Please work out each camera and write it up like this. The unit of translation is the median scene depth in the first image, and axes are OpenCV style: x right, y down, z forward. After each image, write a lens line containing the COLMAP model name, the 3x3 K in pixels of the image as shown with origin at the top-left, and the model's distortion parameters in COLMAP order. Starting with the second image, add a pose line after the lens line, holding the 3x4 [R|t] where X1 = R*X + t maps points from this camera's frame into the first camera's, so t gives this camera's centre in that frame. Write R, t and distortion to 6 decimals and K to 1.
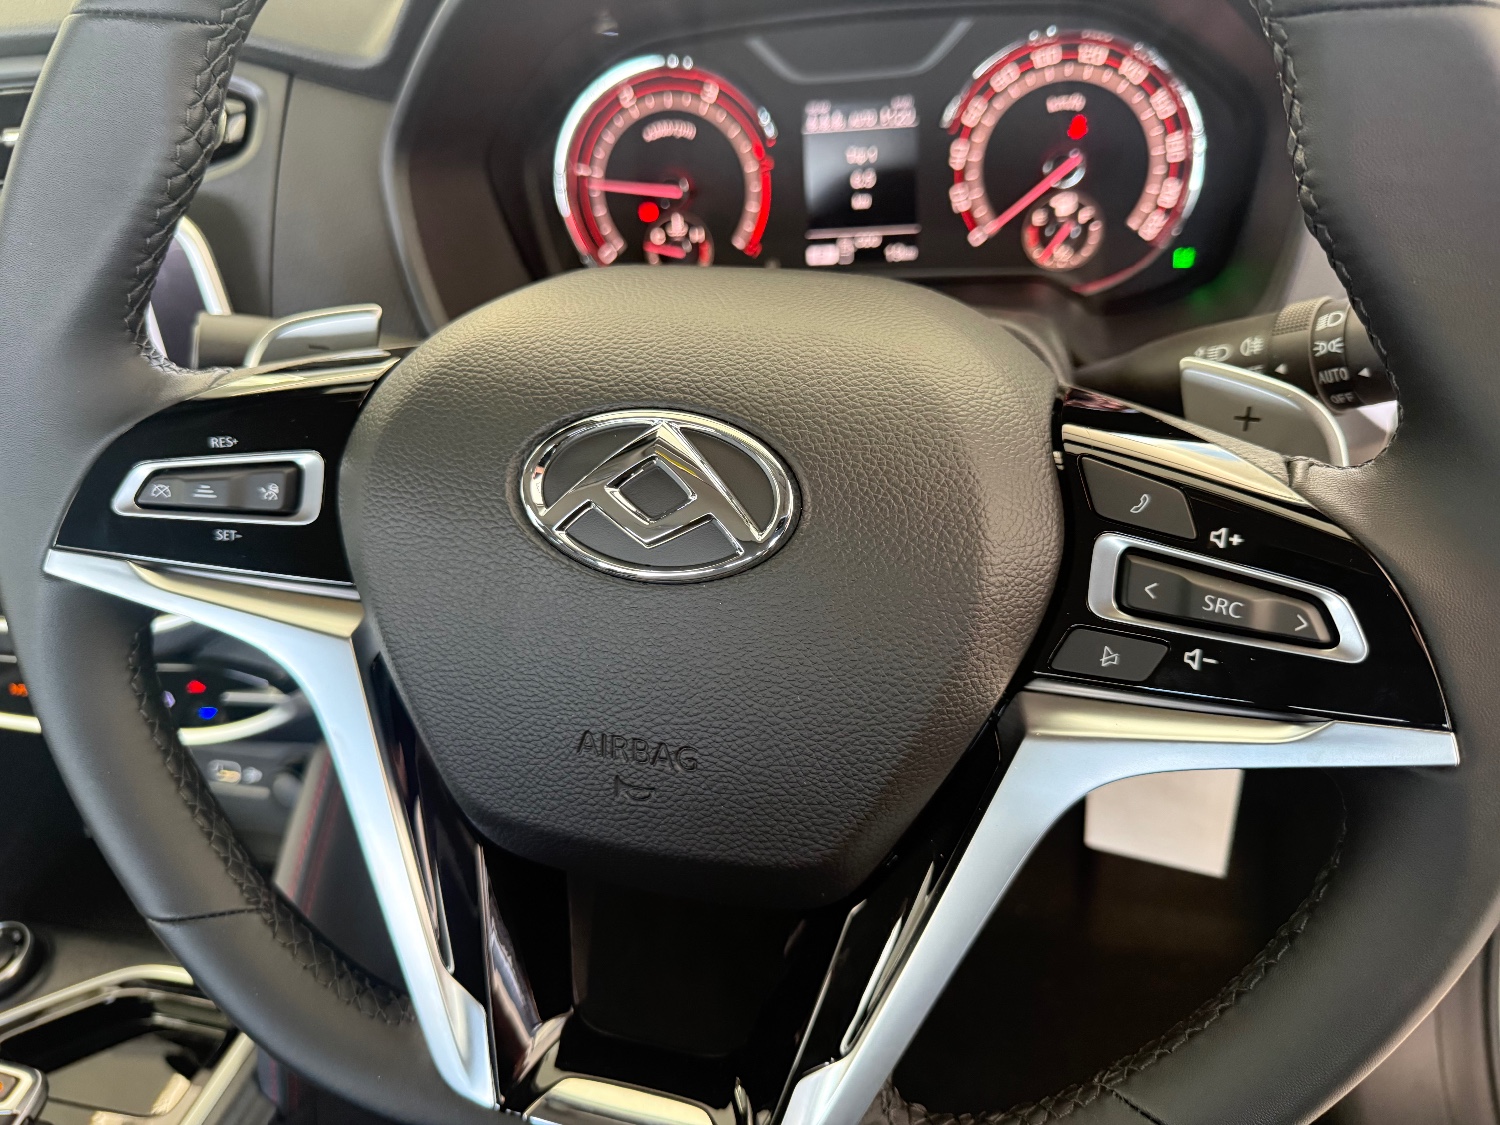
lens RADIAL K [[1065.7, 0, 747.7], [0, 1065.7, 564.1], [0, 0, 1]] dist [0.117172, -0.331846]
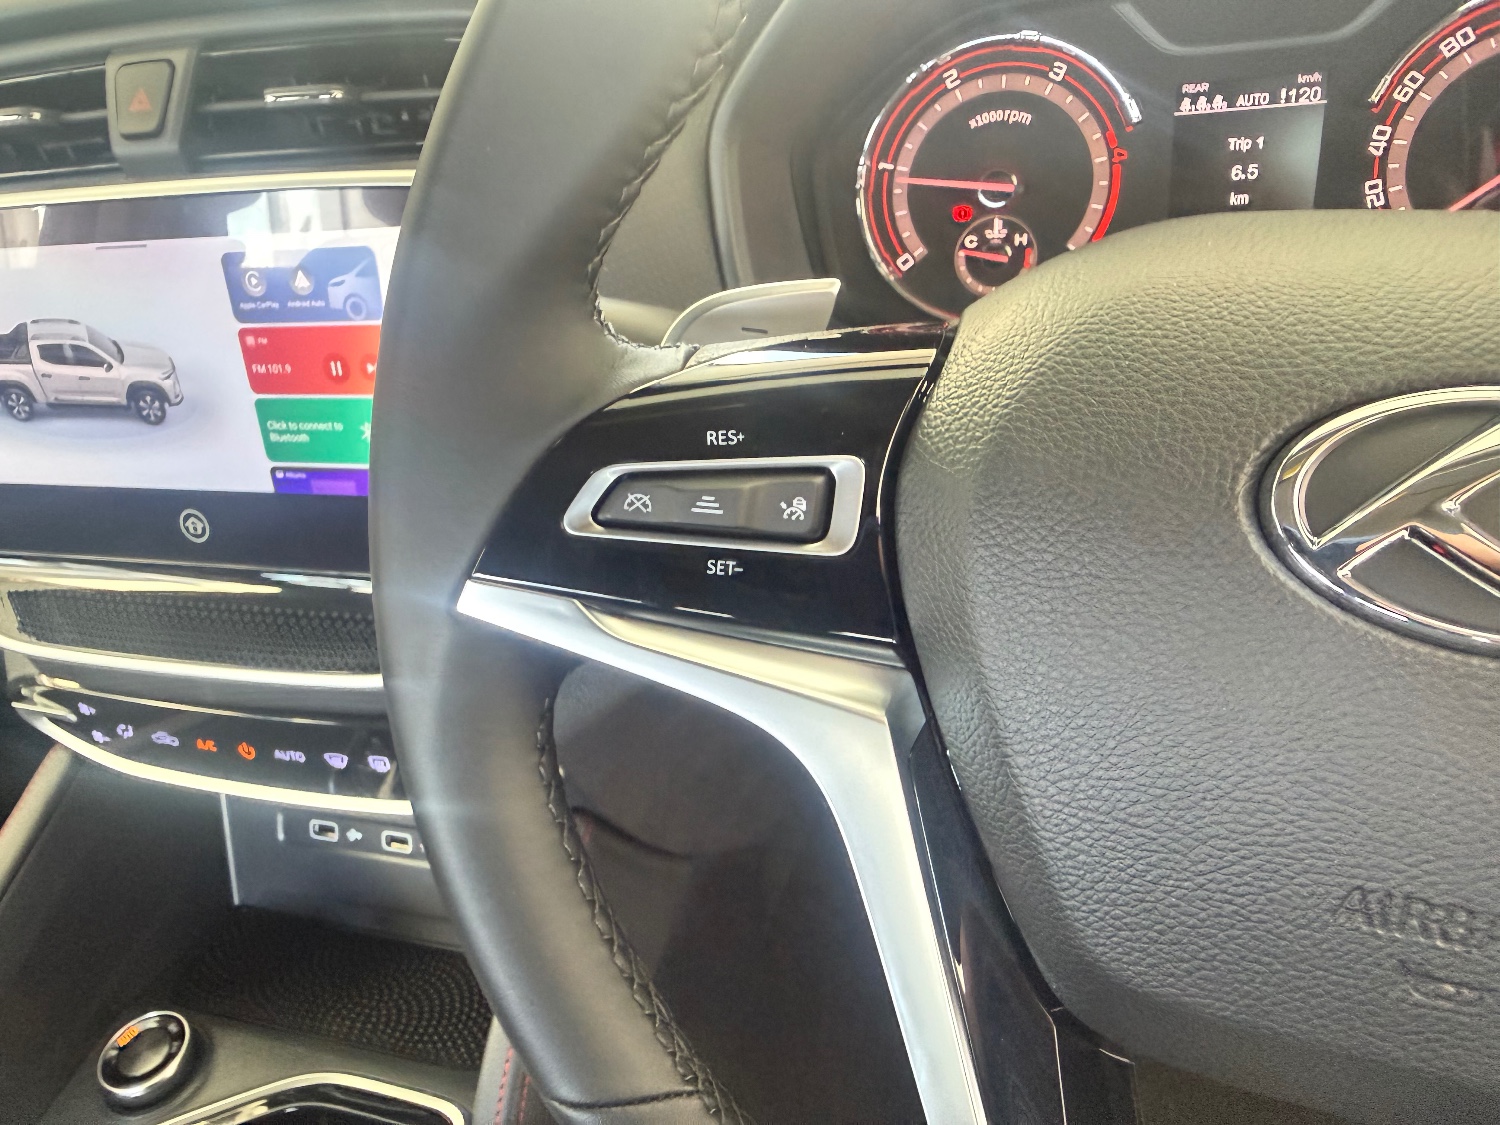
lens RADIAL K [[1056.0, 0, 670.5], [0, 1056.0, 570.9], [0, 0, 1]] dist [-0.012490, 0.003102]
pose [[0.996851, 0.029673, -0.073531, -0.468461], [-0.033259, 0.998292, -0.048023, 0.010185], [0.071980, 0.050317, 0.996136, 0.301102]]
